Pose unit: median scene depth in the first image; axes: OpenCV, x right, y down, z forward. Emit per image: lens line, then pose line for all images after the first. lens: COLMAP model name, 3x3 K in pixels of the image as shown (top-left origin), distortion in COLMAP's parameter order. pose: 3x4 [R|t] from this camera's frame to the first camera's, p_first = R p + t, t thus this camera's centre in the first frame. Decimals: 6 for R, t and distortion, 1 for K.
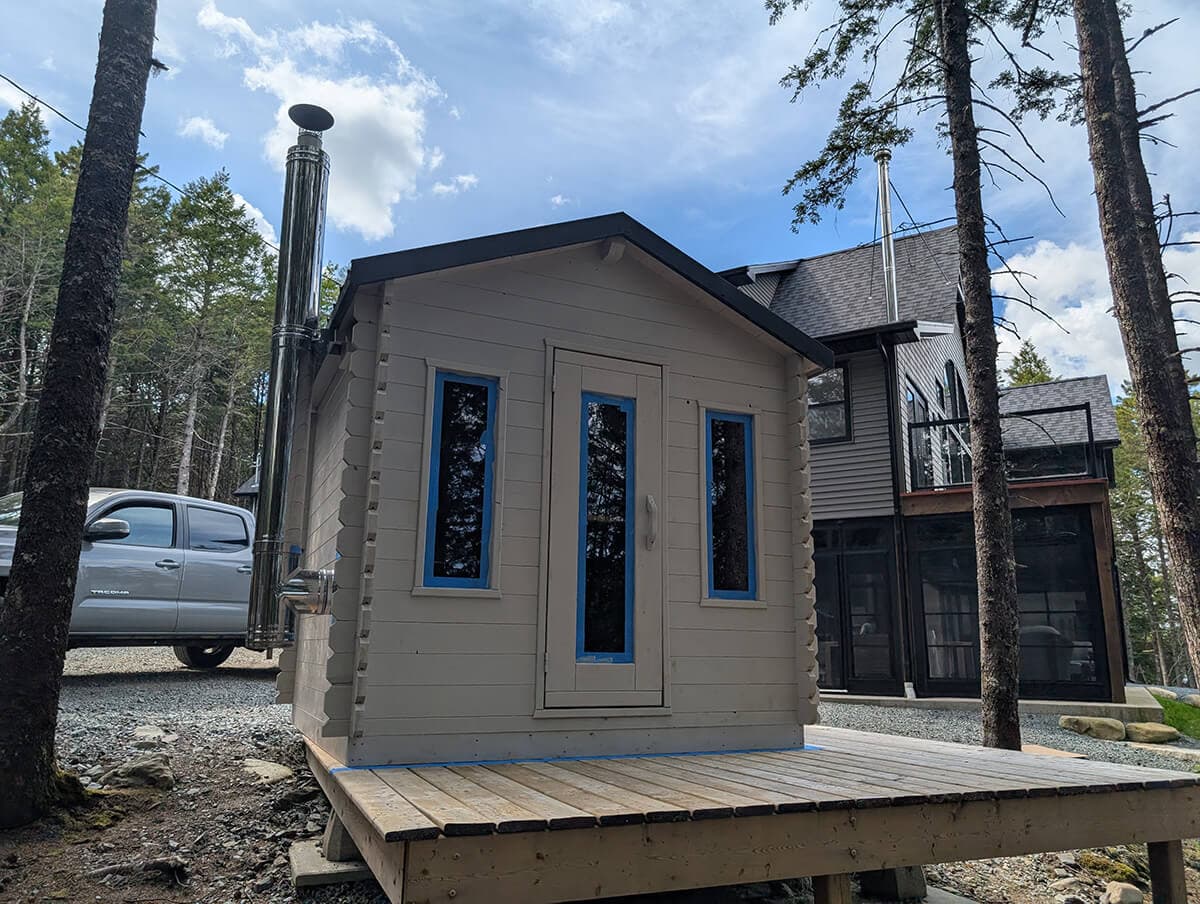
lens RADIAL K [[860.1, 0, 600.0], [0, 860.1, 452.0], [0, 0, 1]] dist [-0.043015, -0.005771]
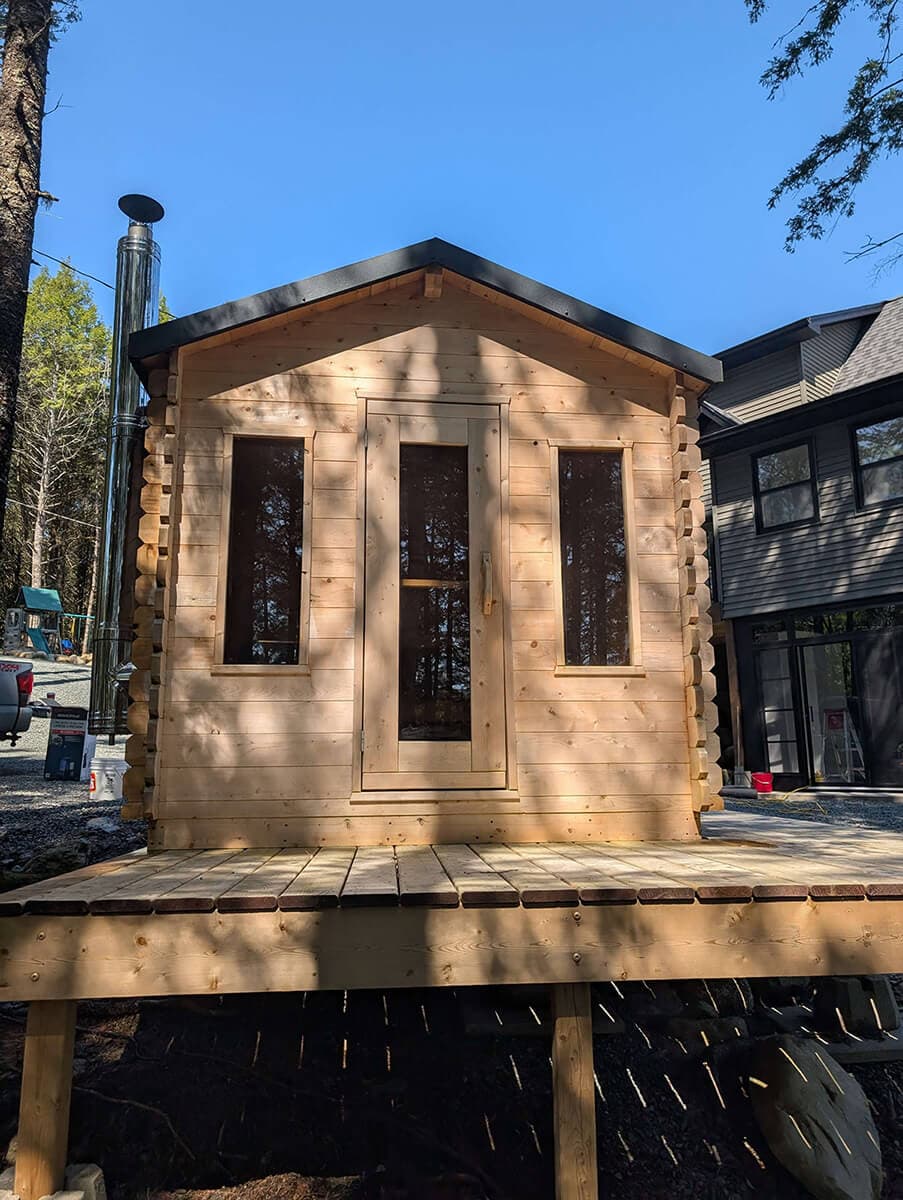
lens RADIAL K [[860.1, 0, 451.5], [0, 860.1, 600.0], [0, 0, 1]] dist [-0.043015, -0.005771]
pose [[0.947918, -0.078681, -0.308643, 0.139605], [0.092131, 0.995318, 0.029225, 0.033546], [0.304898, -0.056138, 0.950729, 0.071424]]
